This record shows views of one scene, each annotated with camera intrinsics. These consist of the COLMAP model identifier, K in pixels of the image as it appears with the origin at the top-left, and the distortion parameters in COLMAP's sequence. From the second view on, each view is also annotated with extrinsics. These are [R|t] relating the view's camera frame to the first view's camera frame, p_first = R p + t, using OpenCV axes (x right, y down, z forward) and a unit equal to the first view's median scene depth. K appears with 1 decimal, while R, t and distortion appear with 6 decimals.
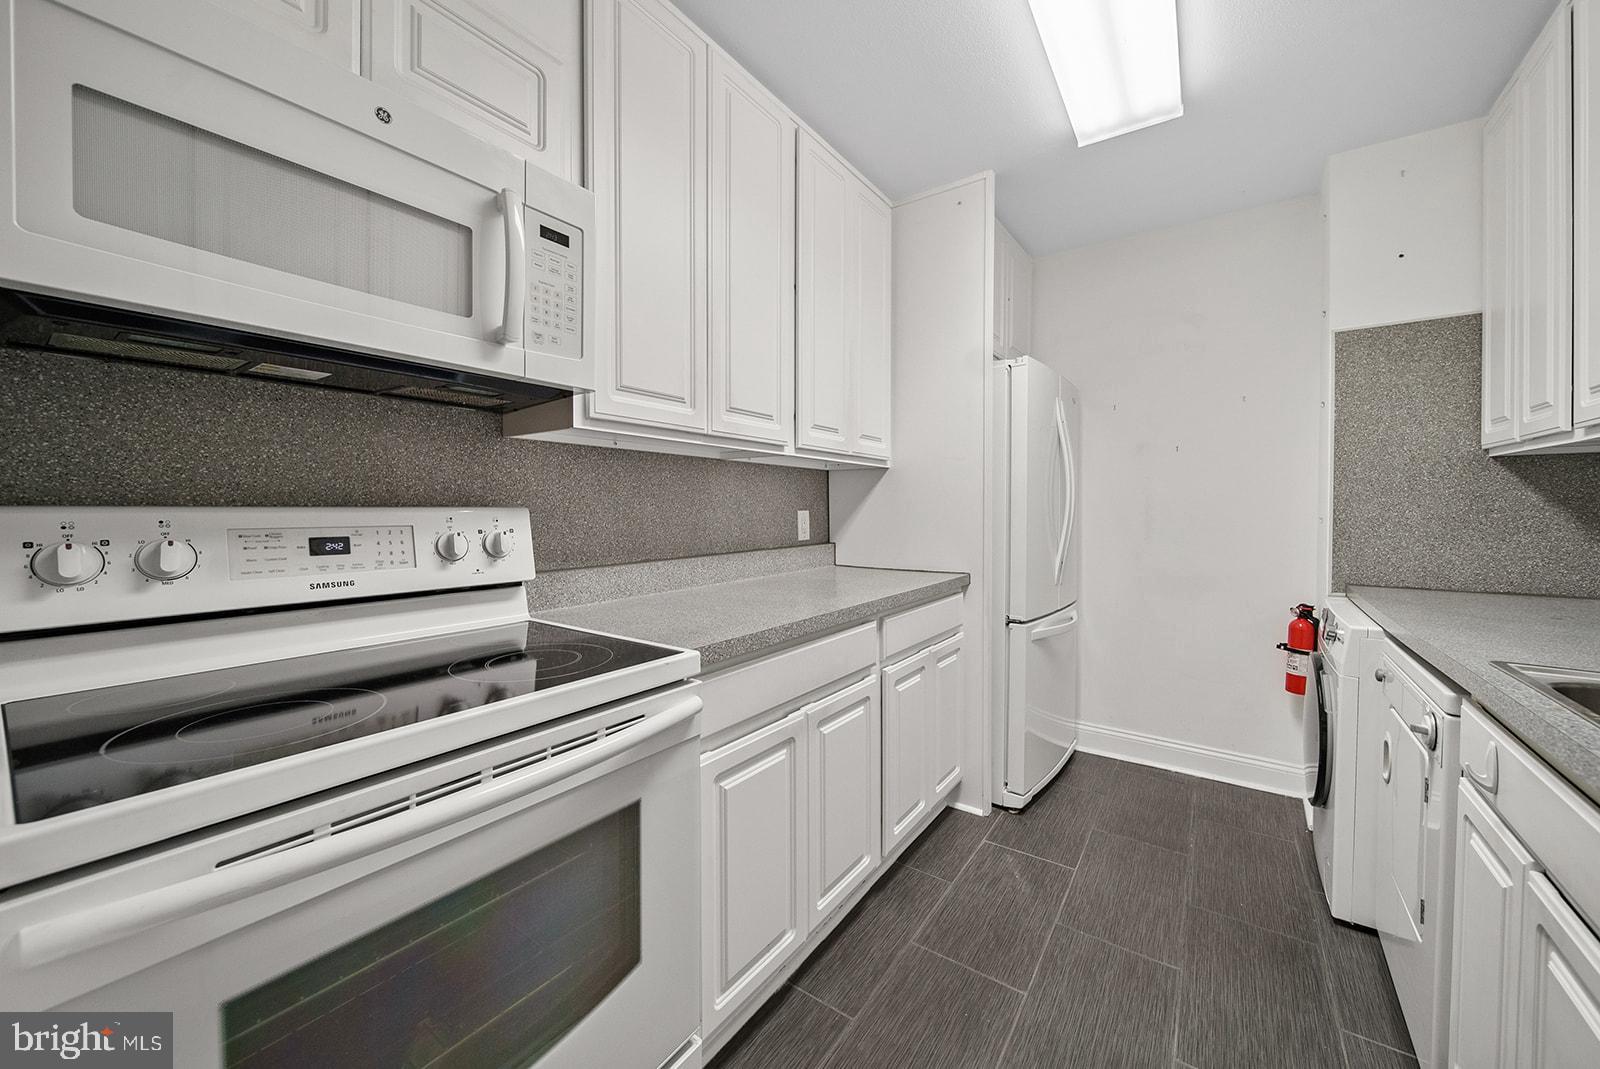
lens RADIAL K [[588.0, 0, 802.3], [0, 588.0, 521.2], [0, 0, 1]] dist [0.000669, -0.000744]
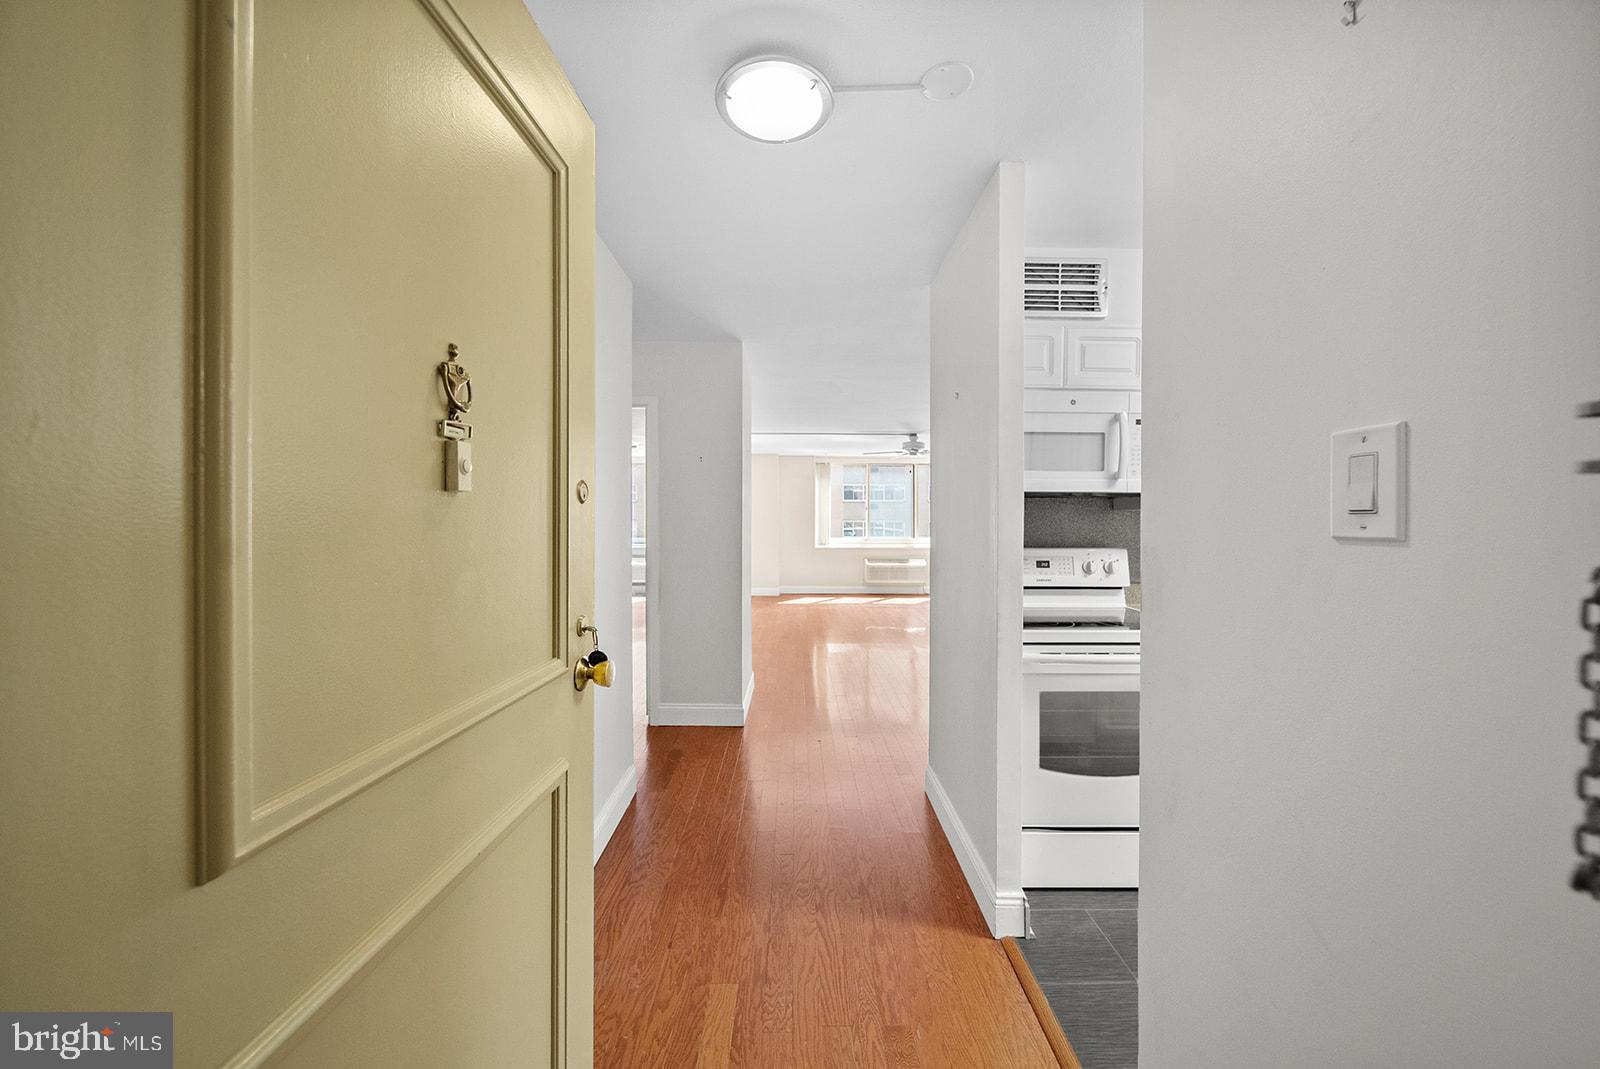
lens RADIAL K [[588.0, 0, 798.9], [0, 588.0, 533.6], [0, 0, 1]] dist [0.000669, -0.000744]
pose [[0.595463, 0.009553, -0.803326, 0.497641], [-0.018995, 0.999817, -0.002191, -0.054334], [0.803158, 0.016564, 0.595535, -1.138059]]
